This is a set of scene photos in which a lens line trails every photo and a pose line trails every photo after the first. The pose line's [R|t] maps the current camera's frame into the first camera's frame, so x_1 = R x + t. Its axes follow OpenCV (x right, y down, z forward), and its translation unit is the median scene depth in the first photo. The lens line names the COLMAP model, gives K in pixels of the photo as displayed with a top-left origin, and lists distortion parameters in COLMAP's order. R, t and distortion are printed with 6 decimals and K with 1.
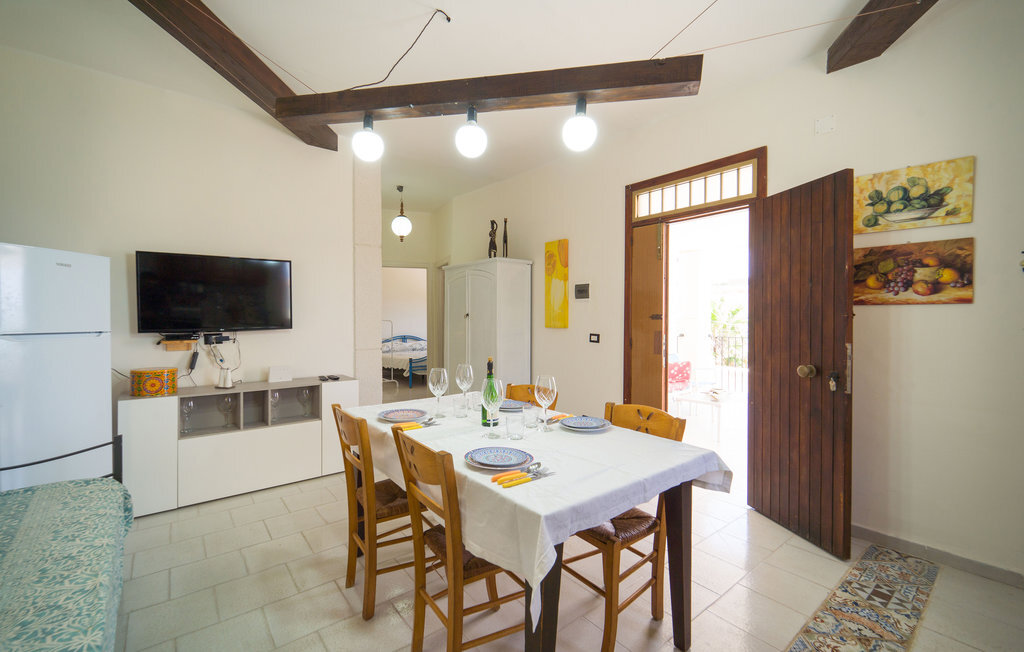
lens RADIAL K [[413.0, 0, 512.0], [0, 413.0, 326.0], [0, 0, 1]] dist [-0.001366, -0.000050]
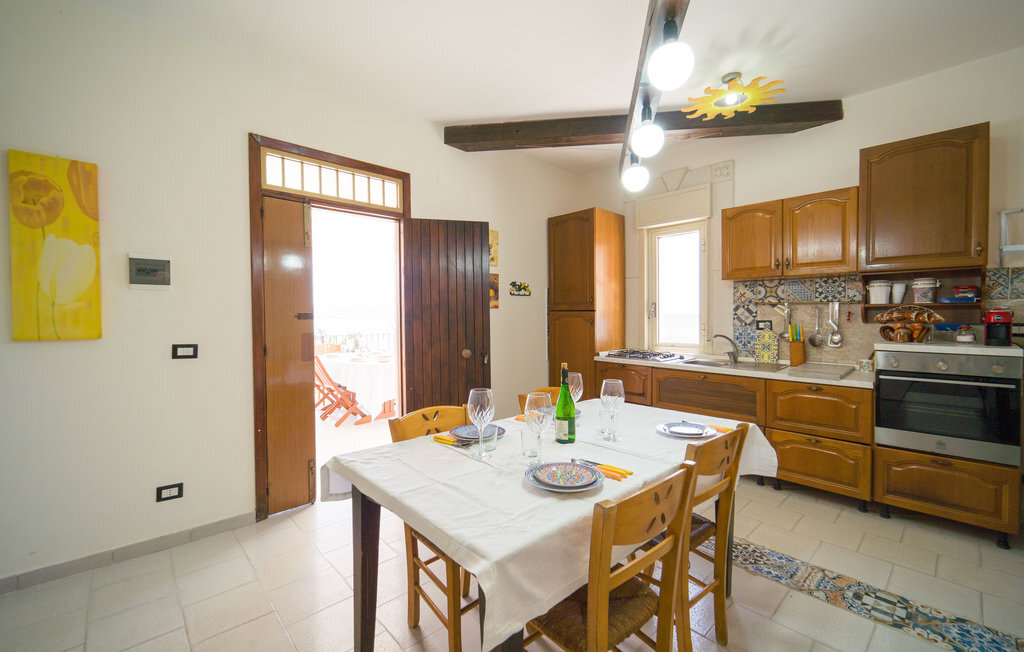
lens RADIAL K [[413.0, 0, 512.0], [0, 413.0, 326.0], [0, 0, 1]] dist [-0.001366, -0.000050]
pose [[-0.047460, -0.015130, 0.998759, -0.485898], [0.034532, 0.999263, 0.016779, -0.001767], [-0.998276, 0.035285, -0.046903, 0.619088]]
